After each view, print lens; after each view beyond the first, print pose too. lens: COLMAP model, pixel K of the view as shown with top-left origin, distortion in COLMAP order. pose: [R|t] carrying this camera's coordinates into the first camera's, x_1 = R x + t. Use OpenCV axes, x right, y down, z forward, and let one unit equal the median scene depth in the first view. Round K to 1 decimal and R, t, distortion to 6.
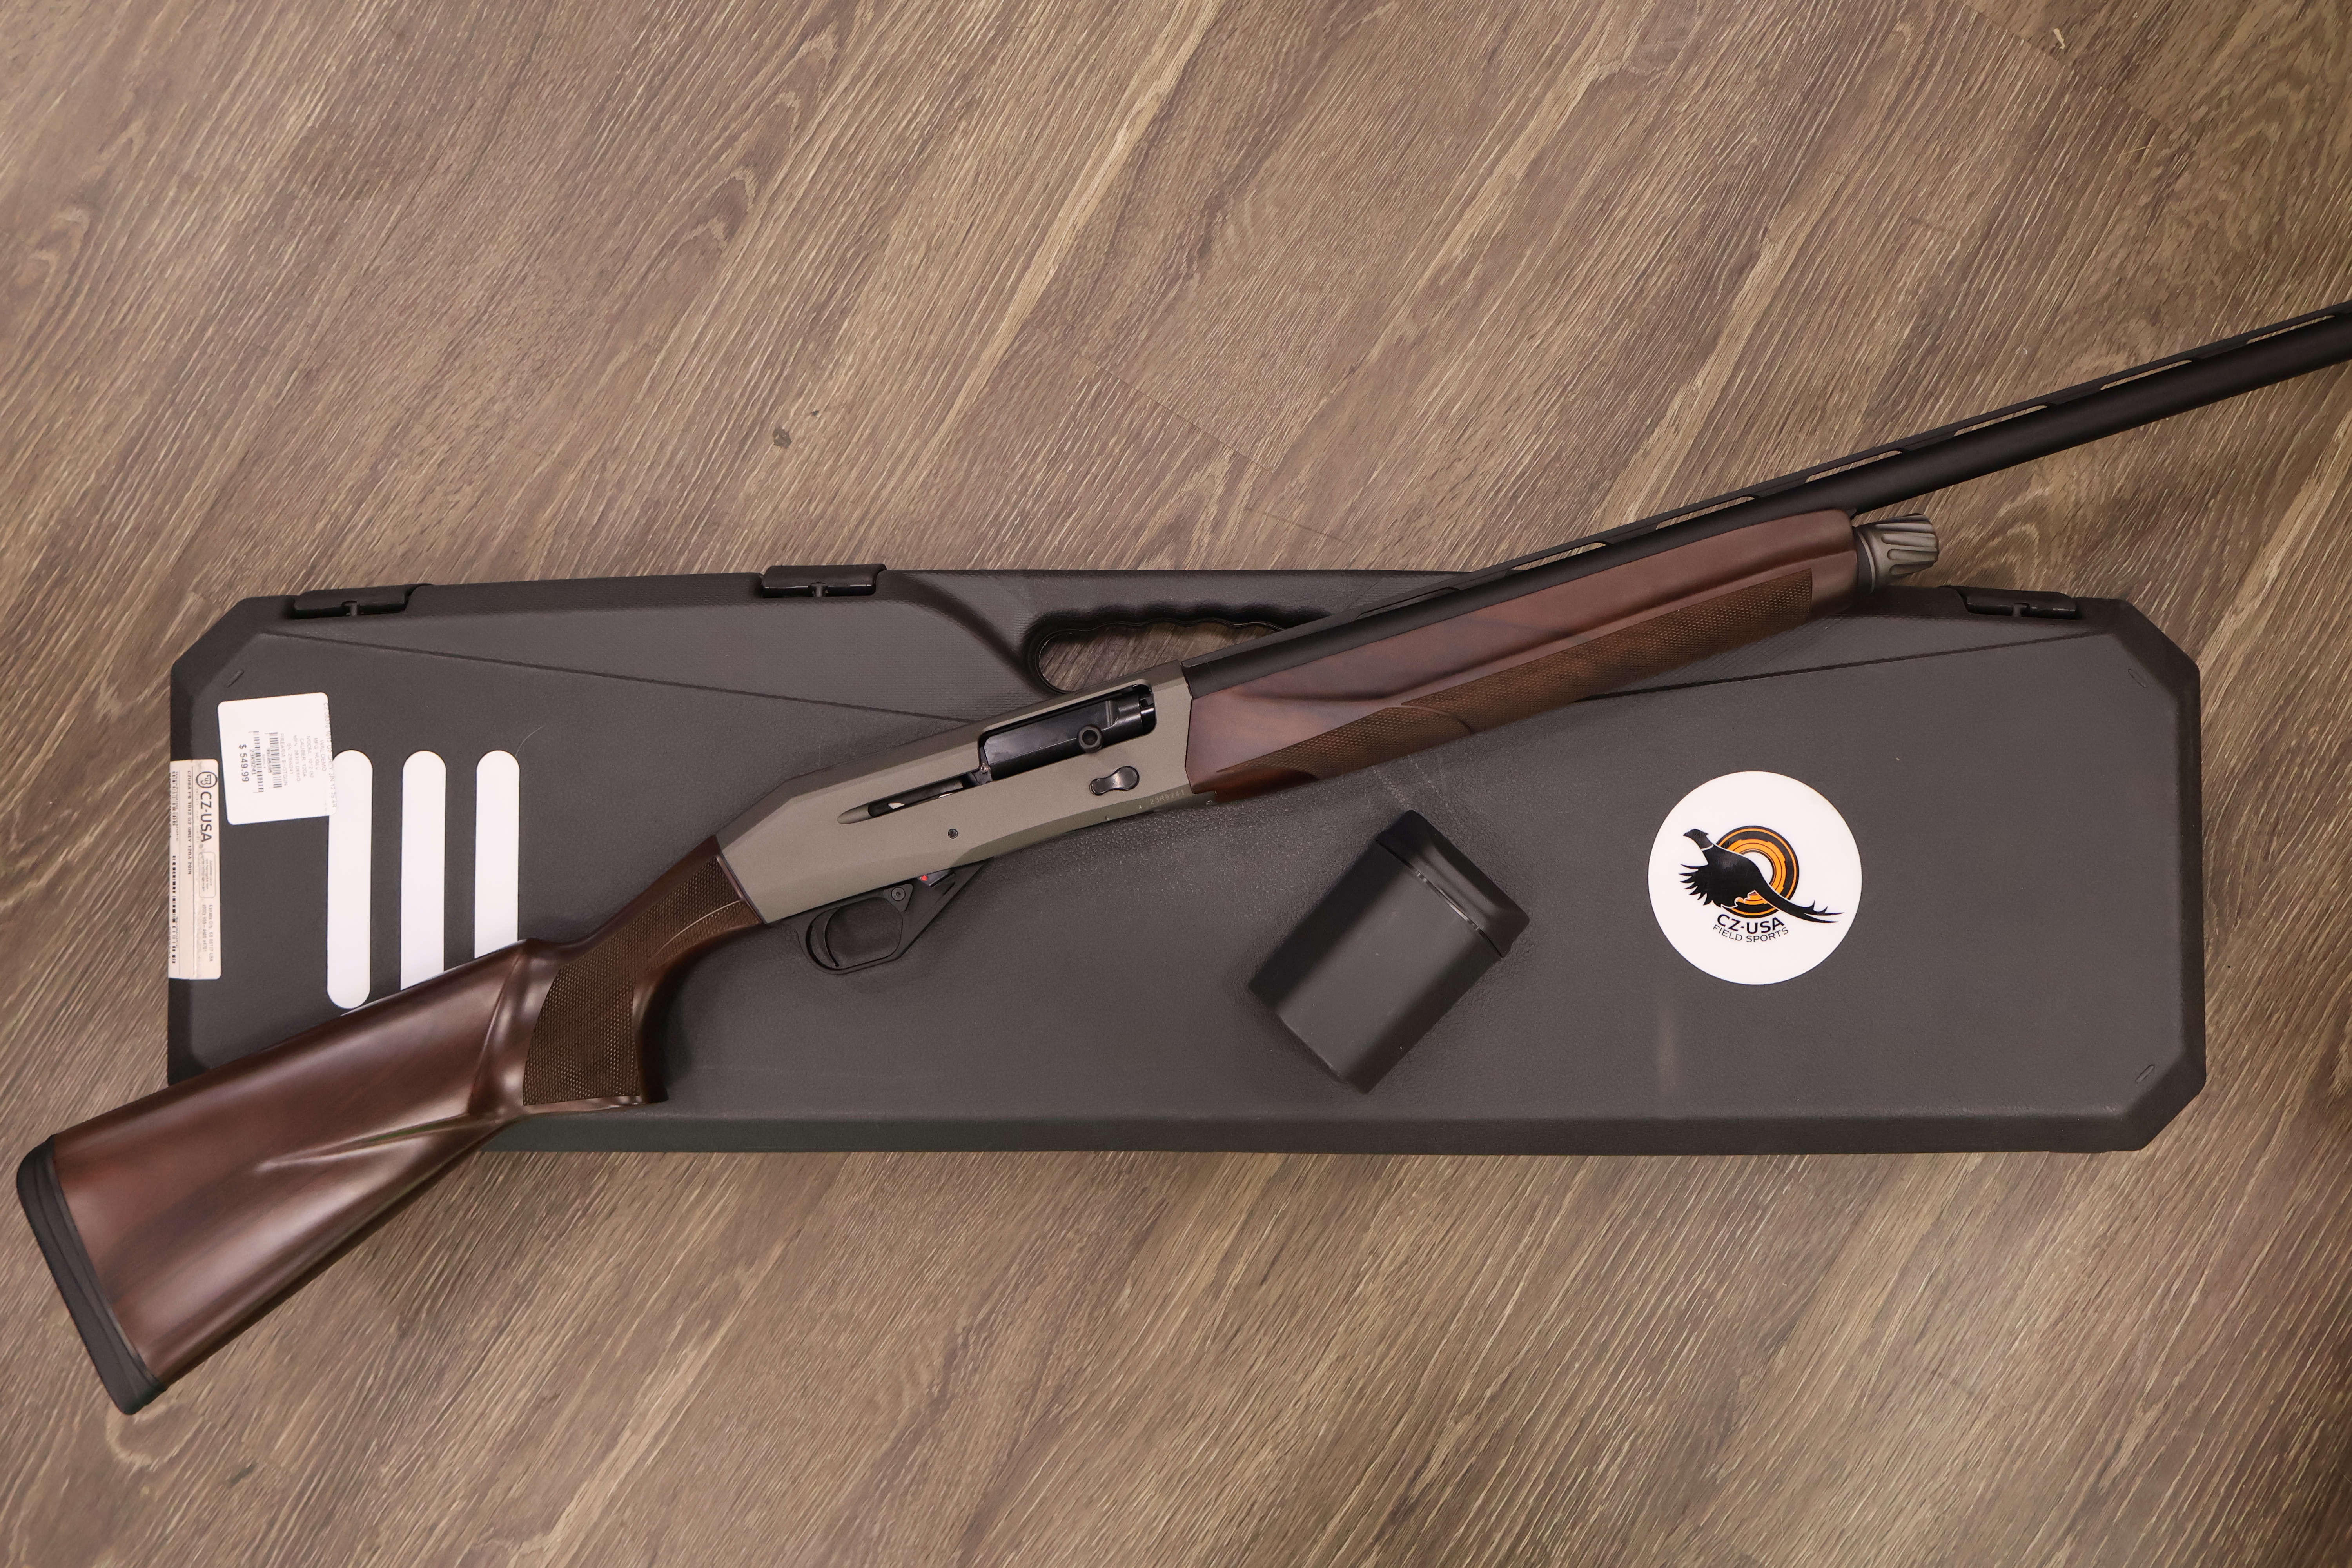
lens RADIAL K [[2038.5, 0, 1165.1], [0, 2038.5, 809.5], [0, 0, 1]] dist [0.003197, -0.000084]
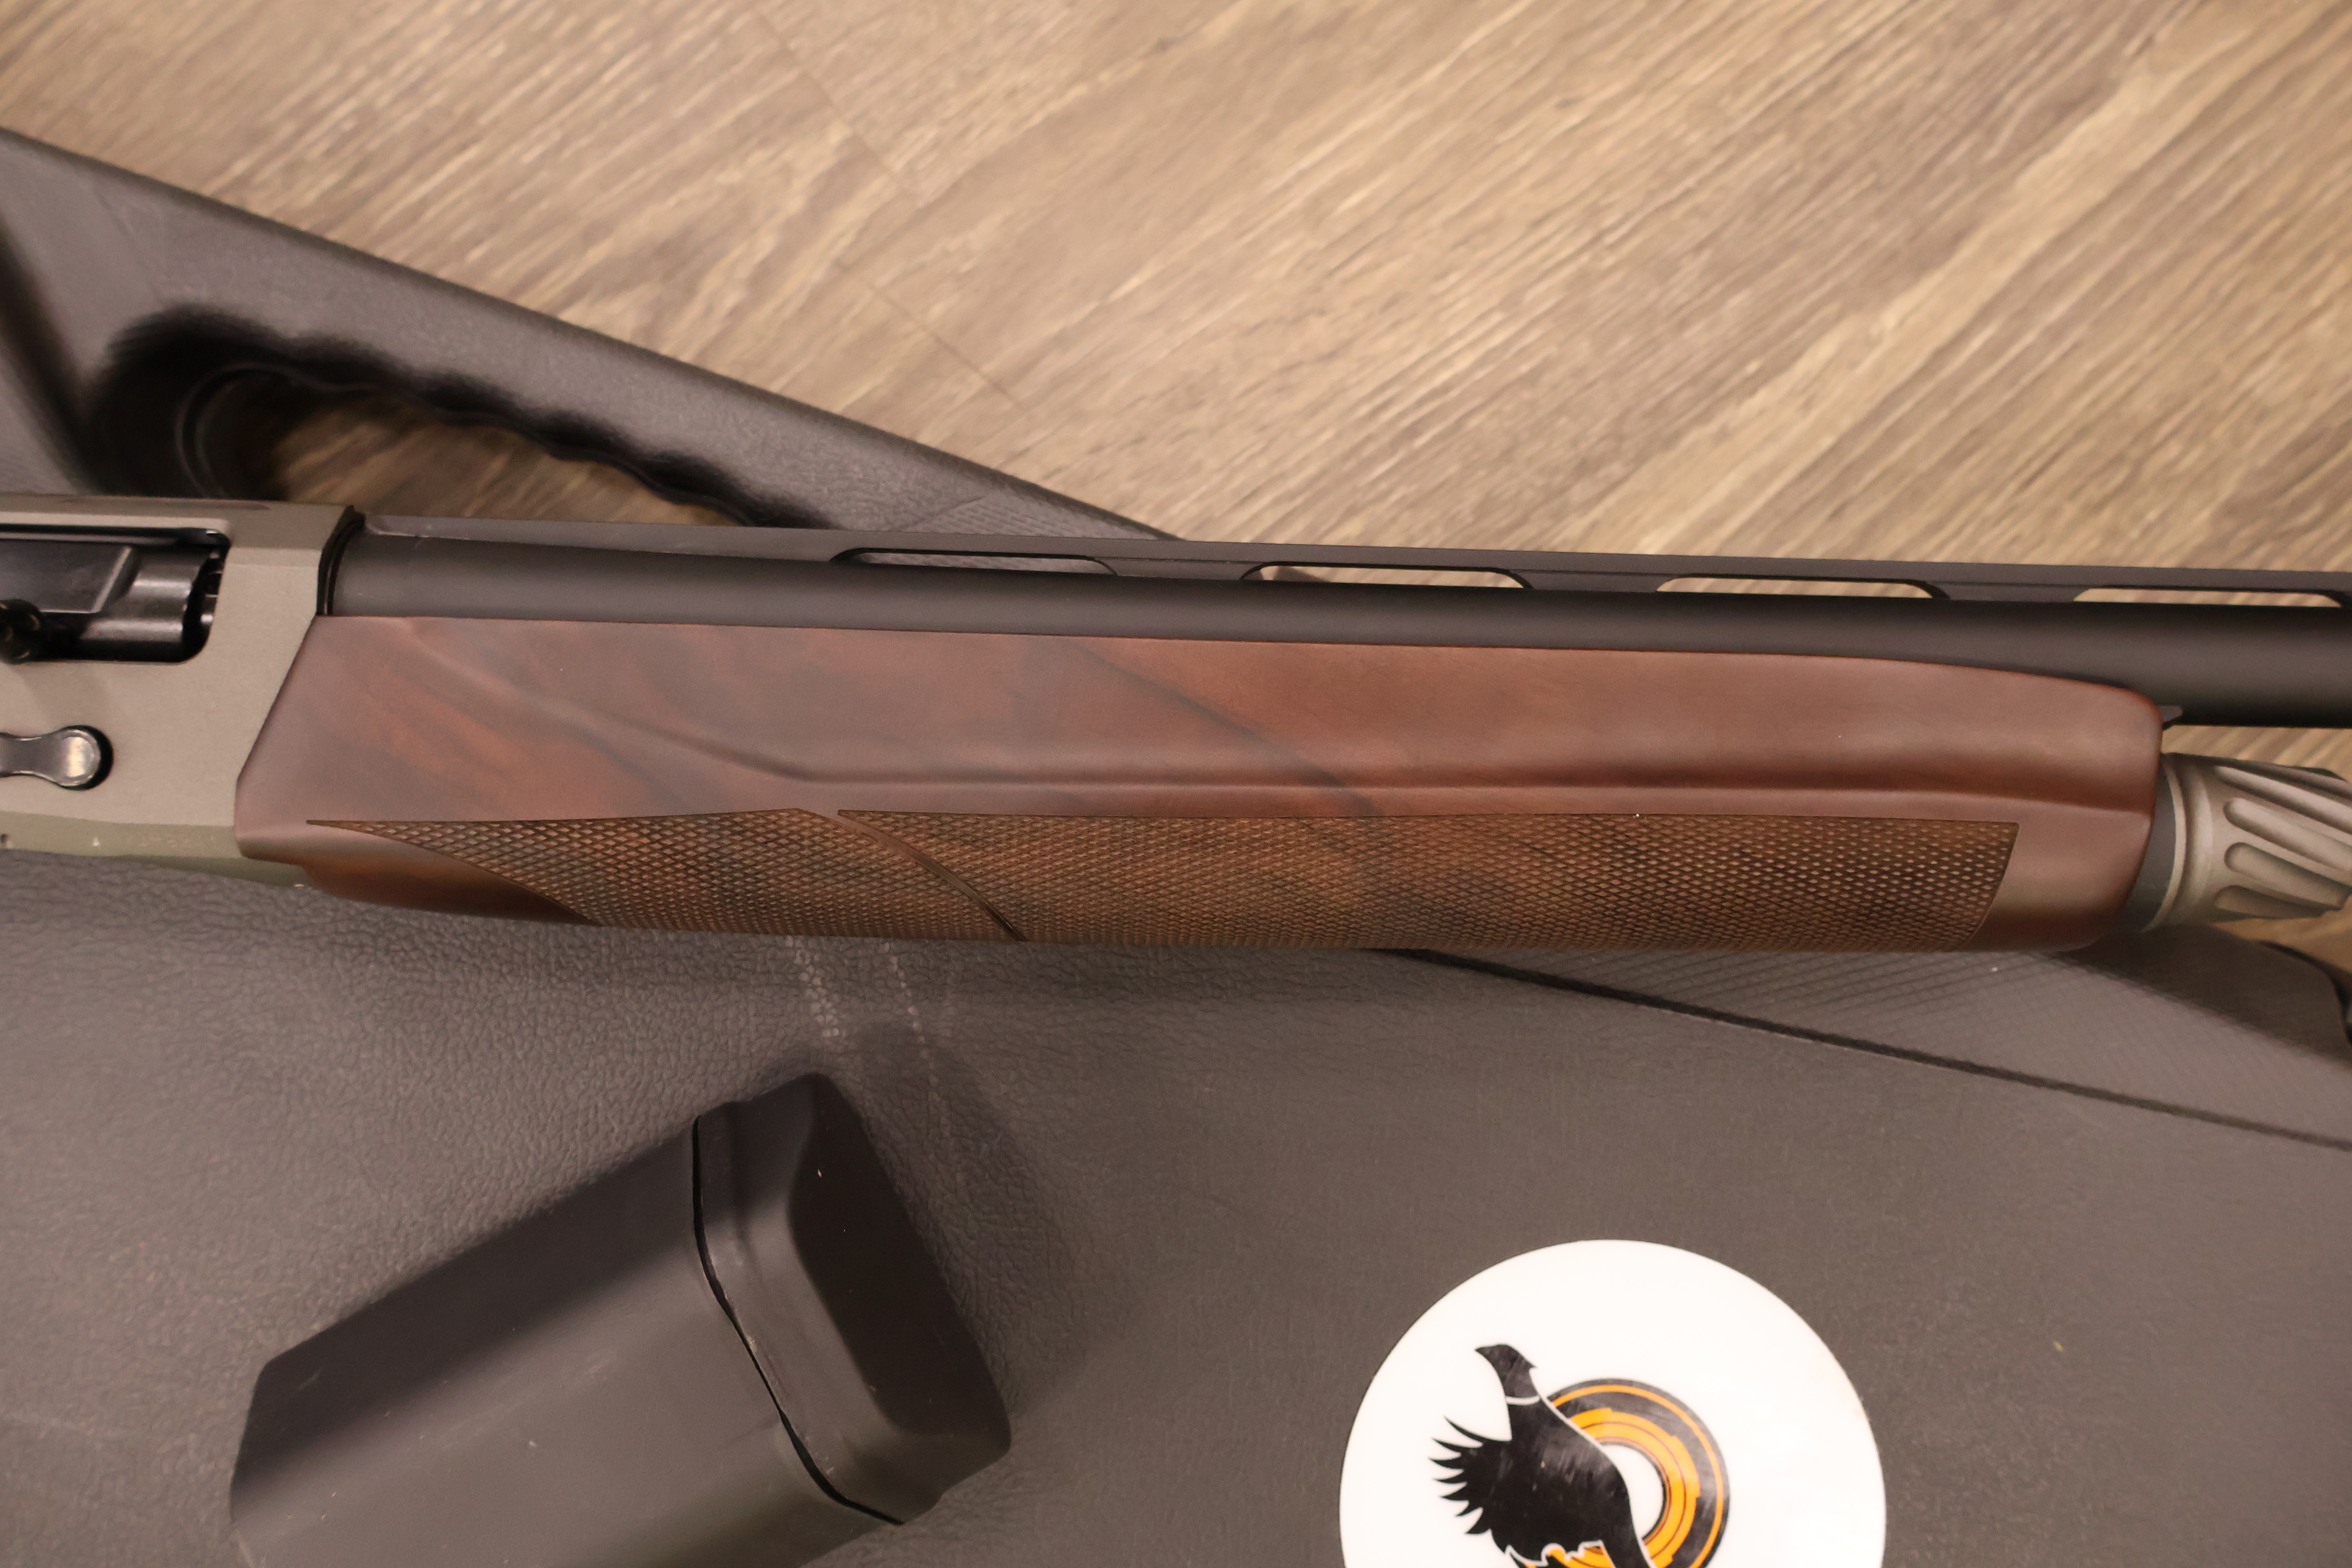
lens RADIAL K [[2054.8, 0, 1176.0], [0, 2054.8, 784.0], [0, 0, 1]] dist [0.017660, -0.007925]
pose [[0.945838, 0.324469, -0.010522, 0.152112], [-0.324206, 0.945754, 0.020990, -0.072796], [0.016762, -0.016442, 0.999724, 0.546265]]
